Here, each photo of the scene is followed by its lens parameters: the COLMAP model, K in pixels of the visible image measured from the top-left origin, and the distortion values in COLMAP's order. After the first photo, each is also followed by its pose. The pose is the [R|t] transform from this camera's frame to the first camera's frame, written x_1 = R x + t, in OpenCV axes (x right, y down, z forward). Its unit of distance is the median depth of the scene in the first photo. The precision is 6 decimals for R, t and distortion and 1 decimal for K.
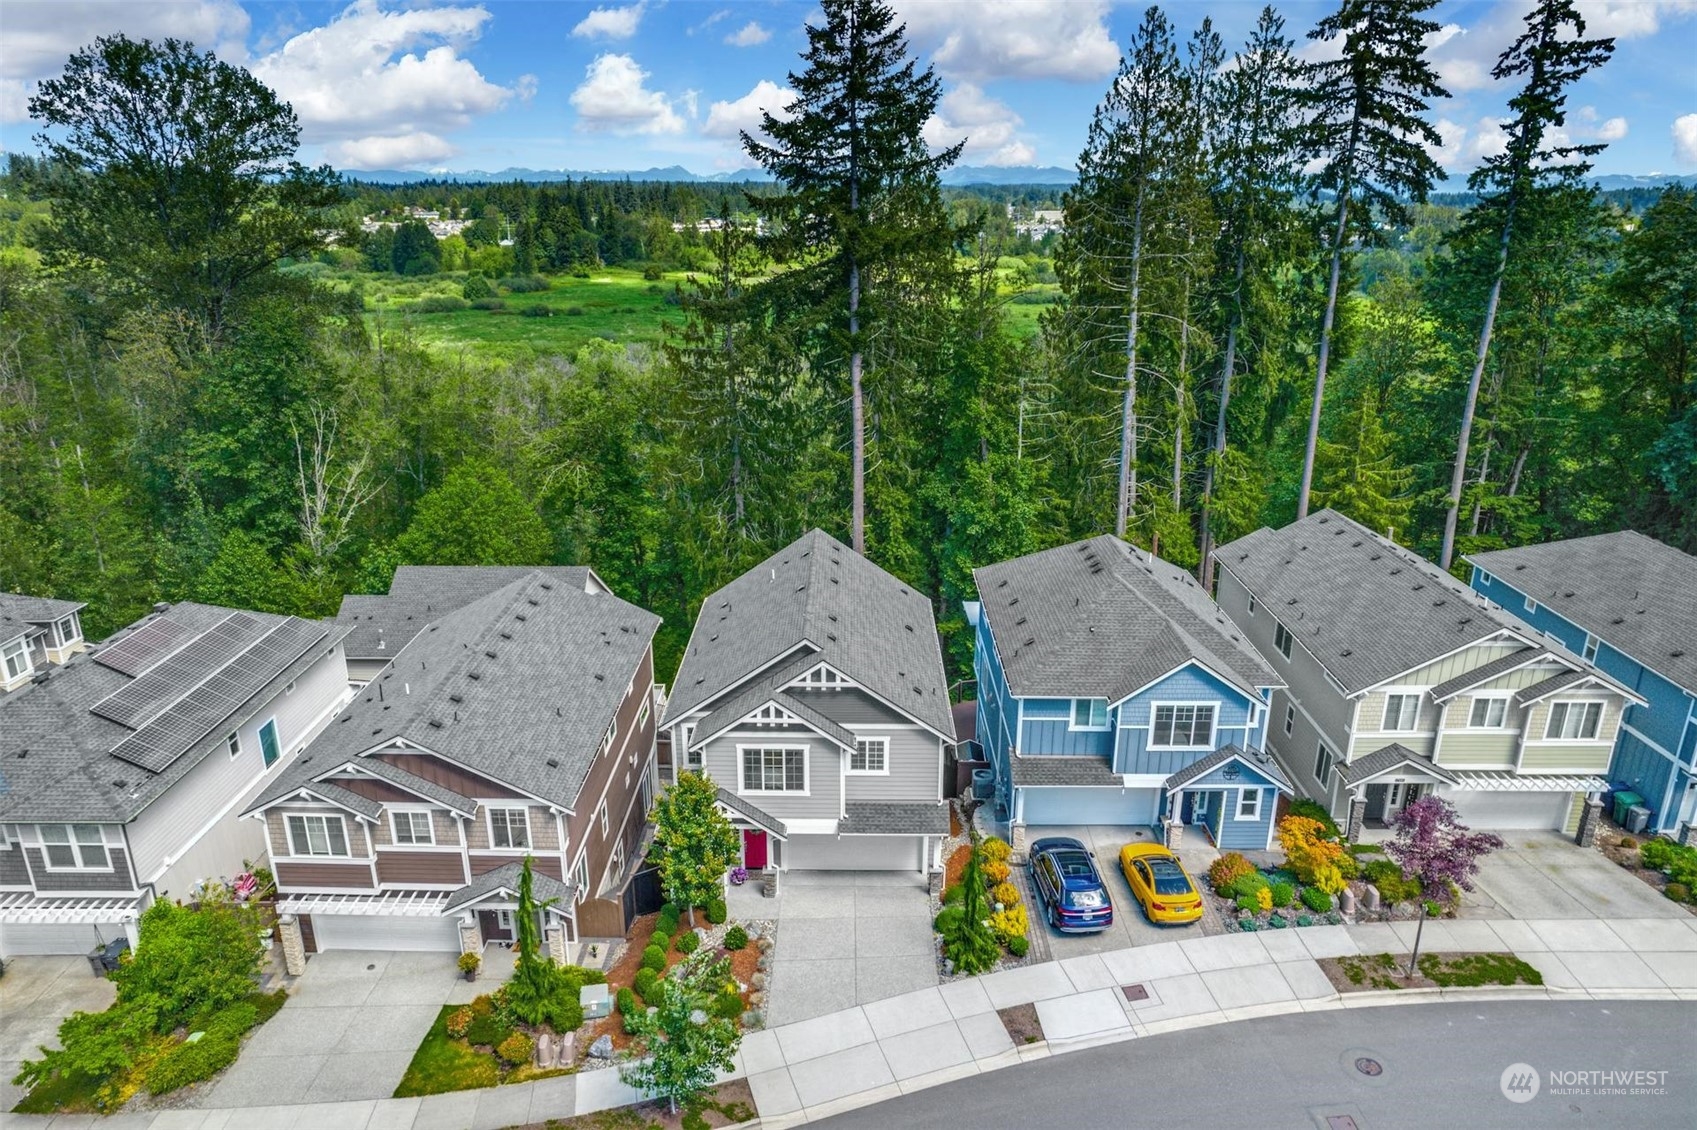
lens RADIAL K [[1133.3, 0, 848.5], [0, 1133.3, 565.0], [0, 0, 1]] dist [-0.068921, 0.071518]
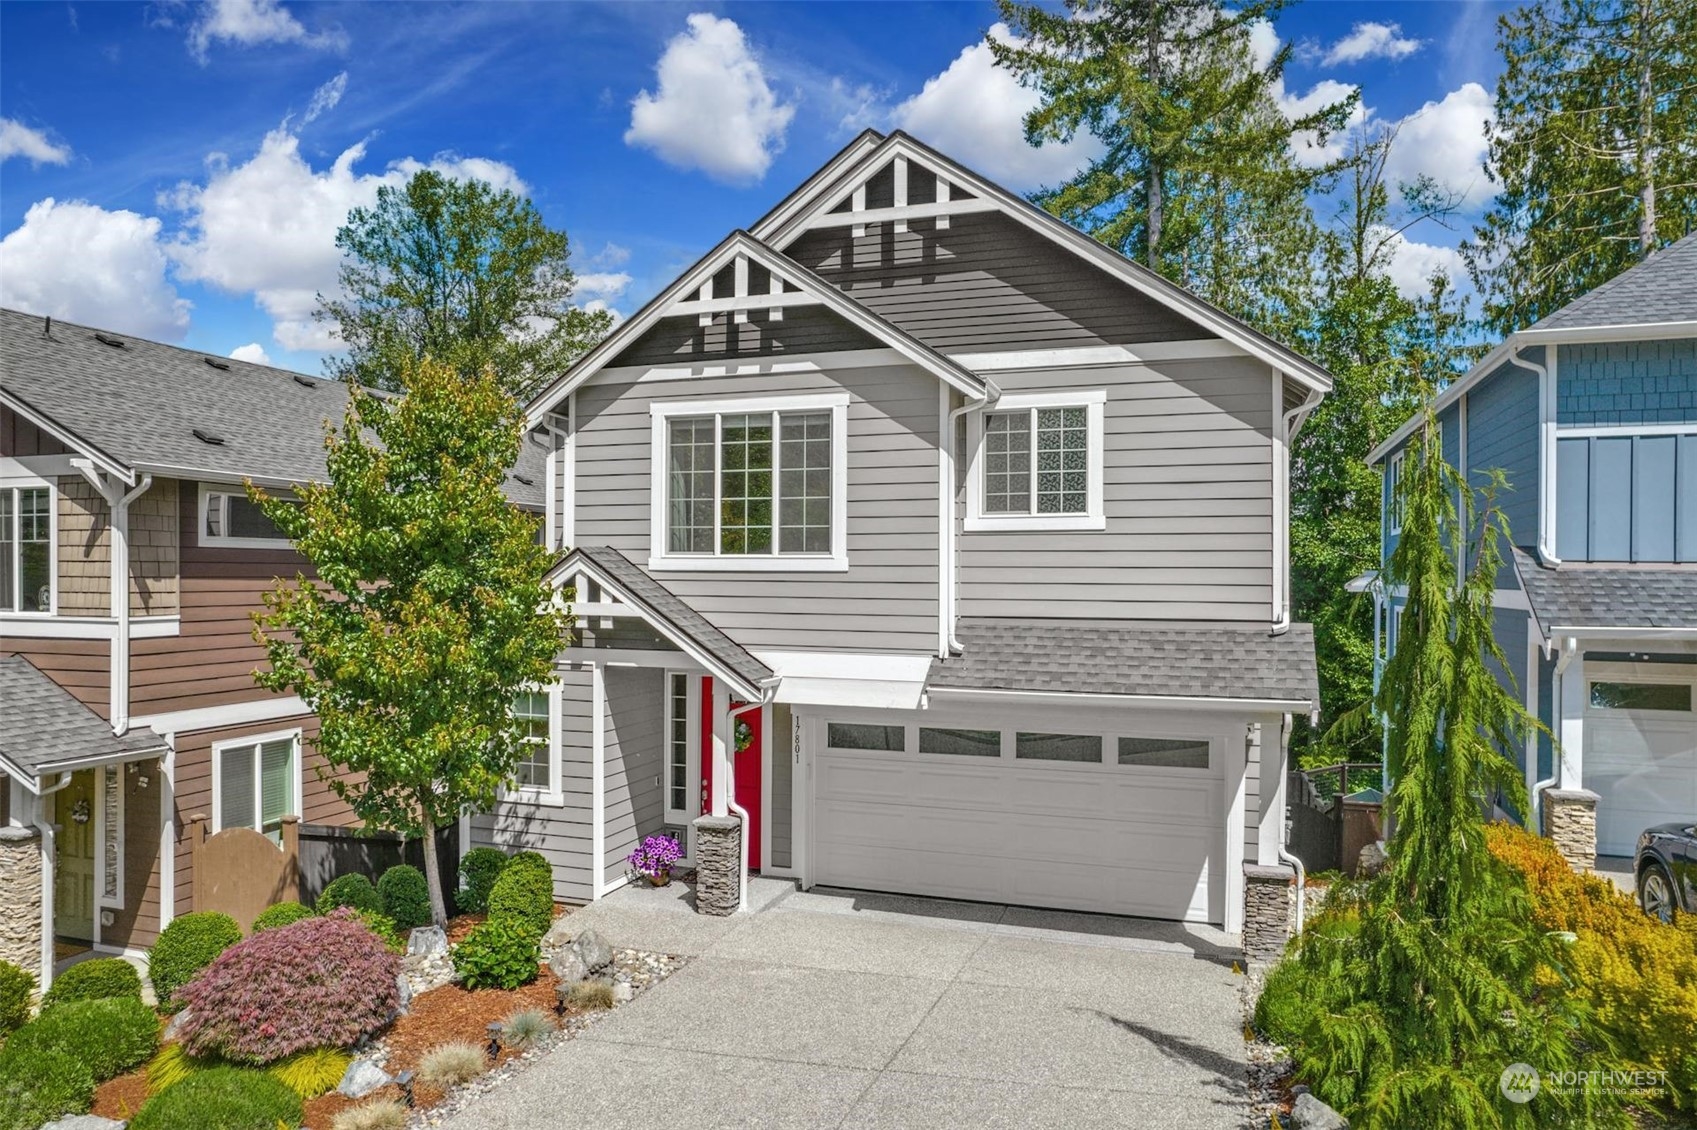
lens RADIAL K [[1133.3, 0, 848.5], [0, 1133.3, 565.0], [0, 0, 1]] dist [-0.068921, 0.071518]
pose [[0.948865, 0.002840, -0.315669, 0.068791], [-0.105570, 0.945241, -0.308827, 0.305773], [0.297507, 0.326361, 0.897206, 0.717750]]
